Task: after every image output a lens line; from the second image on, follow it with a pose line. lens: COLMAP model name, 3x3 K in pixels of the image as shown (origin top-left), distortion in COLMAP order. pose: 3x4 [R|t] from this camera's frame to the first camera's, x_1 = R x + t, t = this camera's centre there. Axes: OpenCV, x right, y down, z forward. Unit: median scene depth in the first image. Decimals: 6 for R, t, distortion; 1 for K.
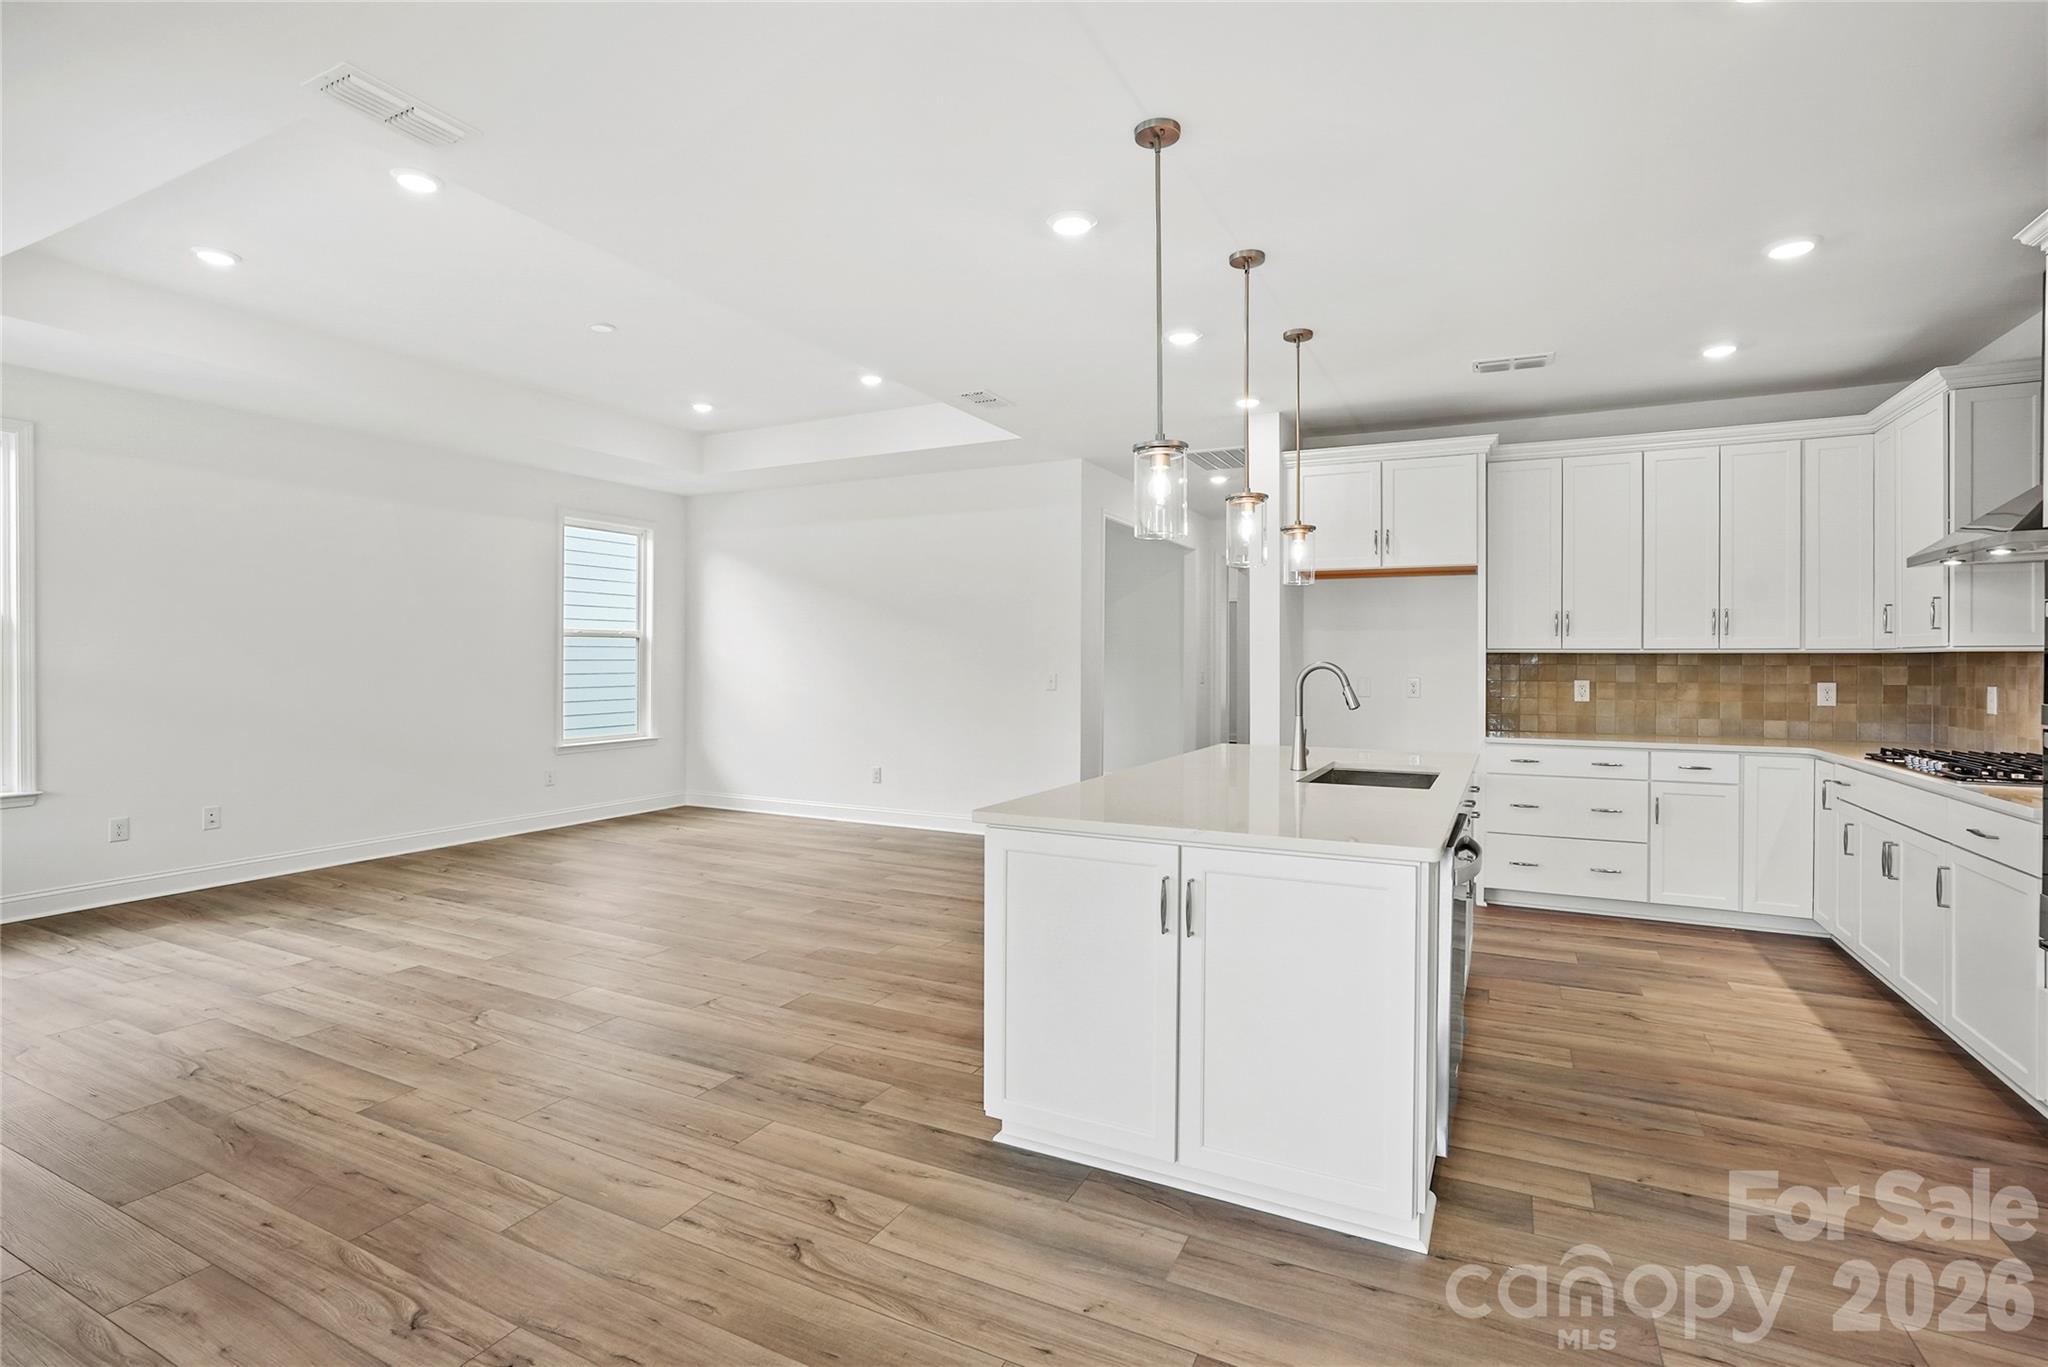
lens RADIAL K [[971.9, 0, 1021.5], [0, 971.9, 663.4], [0, 0, 1]] dist [-0.042898, 0.021270]
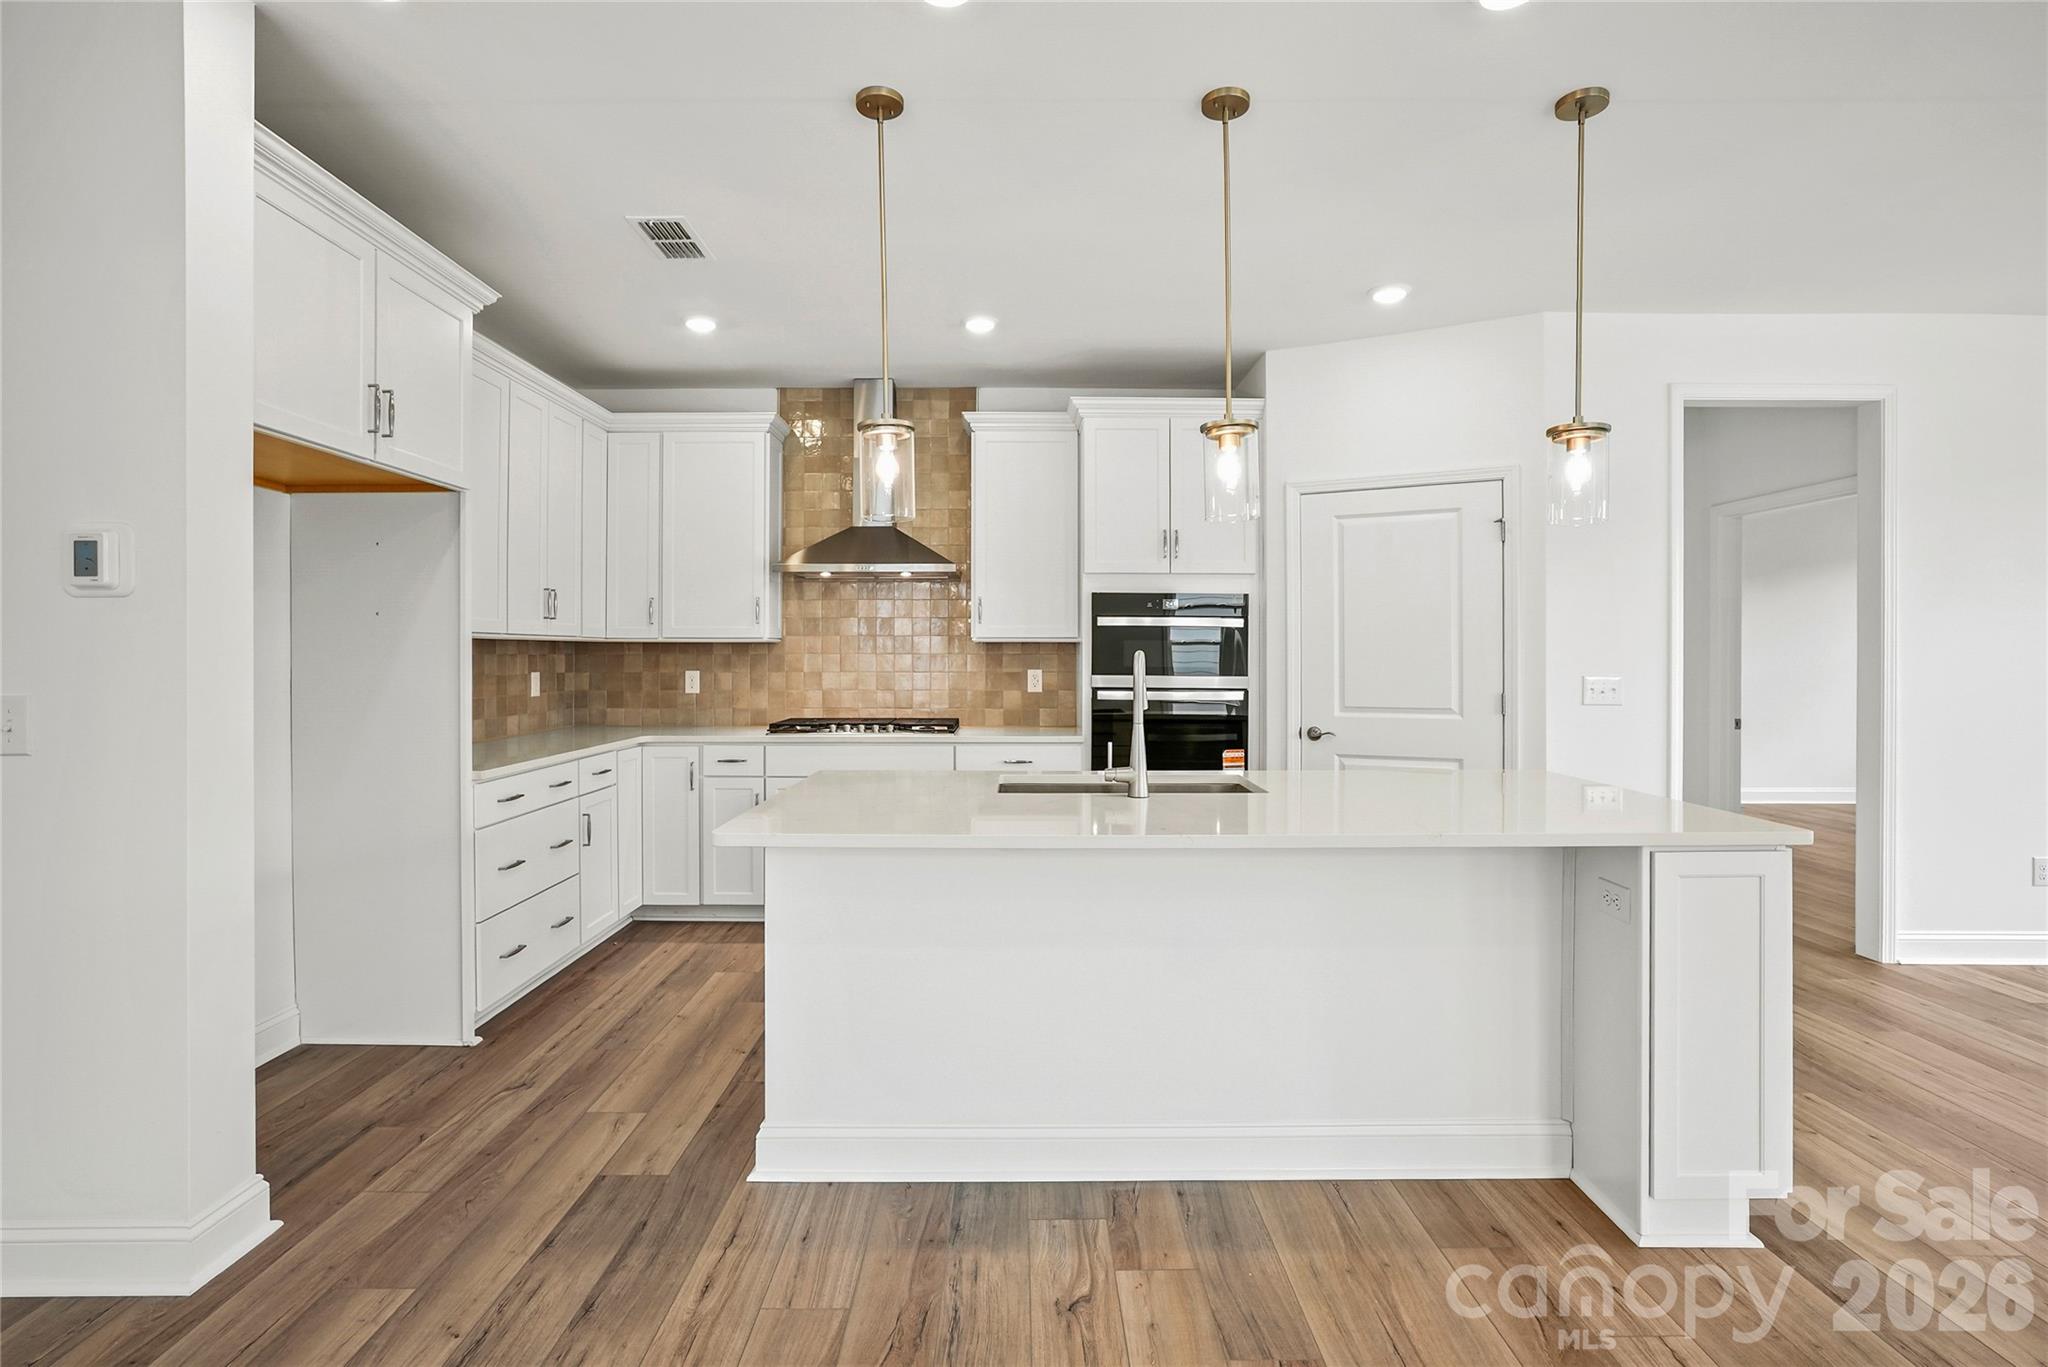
lens RADIAL K [[971.9, 0, 1021.5], [0, 971.9, 663.4], [0, 0, 1]] dist [-0.042898, 0.021270]
pose [[-0.445677, -0.015020, 0.895068, -0.312770], [-0.001426, 0.999870, 0.016068, -0.005954], [-0.895193, 0.005885, -0.445641, 1.286618]]
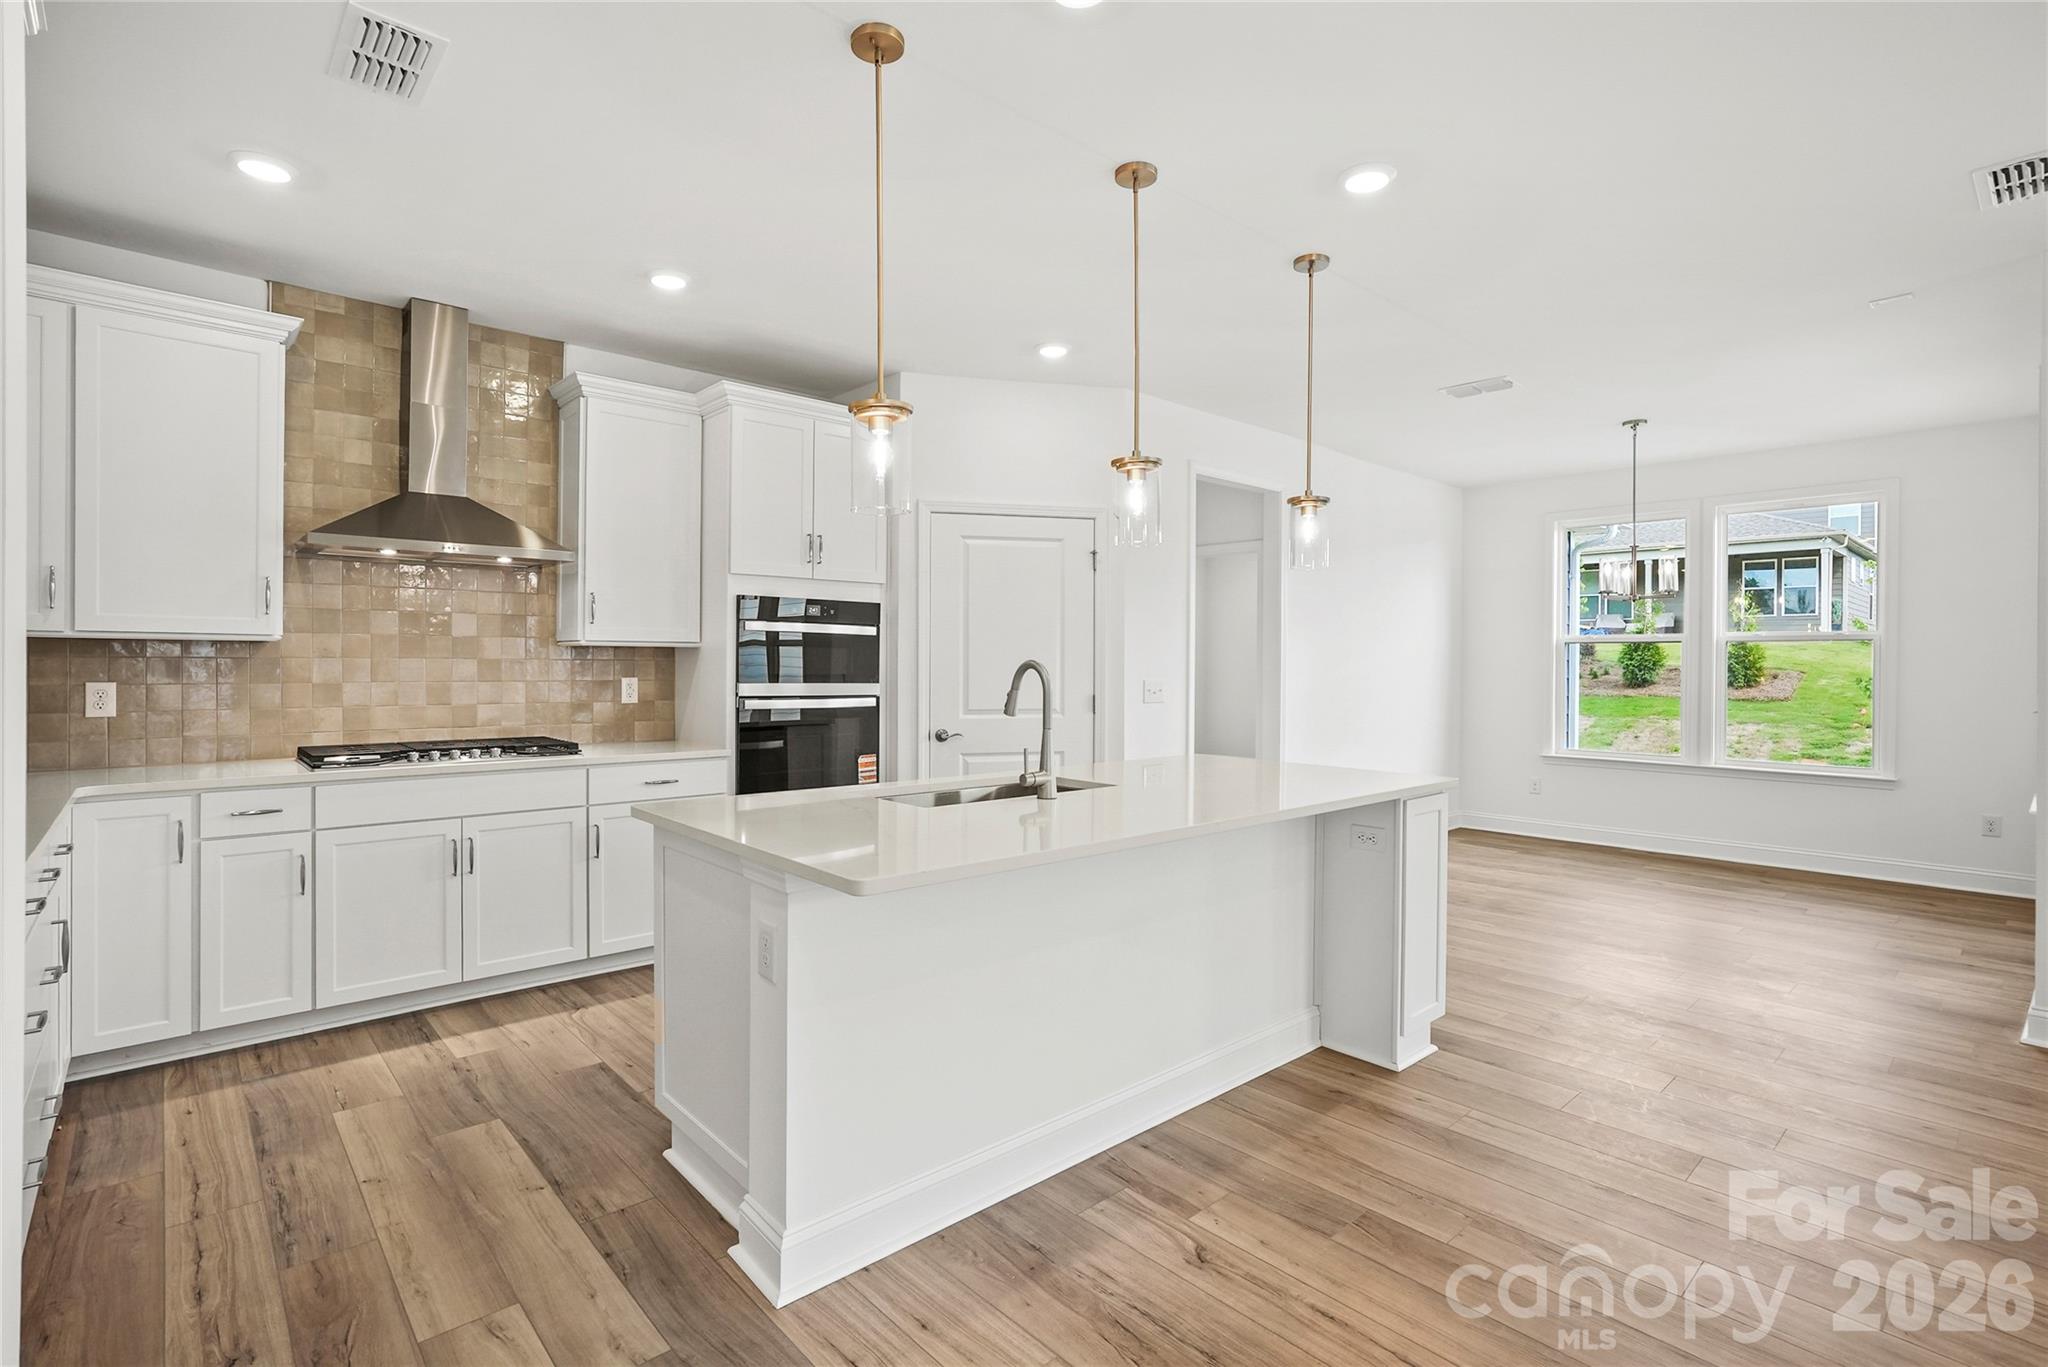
lens RADIAL K [[971.9, 0, 1021.5], [0, 971.9, 663.4], [0, 0, 1]] dist [-0.042898, 0.021270]
pose [[-0.928108, -0.012762, 0.372092, 0.010286], [-0.011474, 0.999918, 0.005677, -0.005066], [-0.372134, 0.000999, -0.928179, 1.586539]]
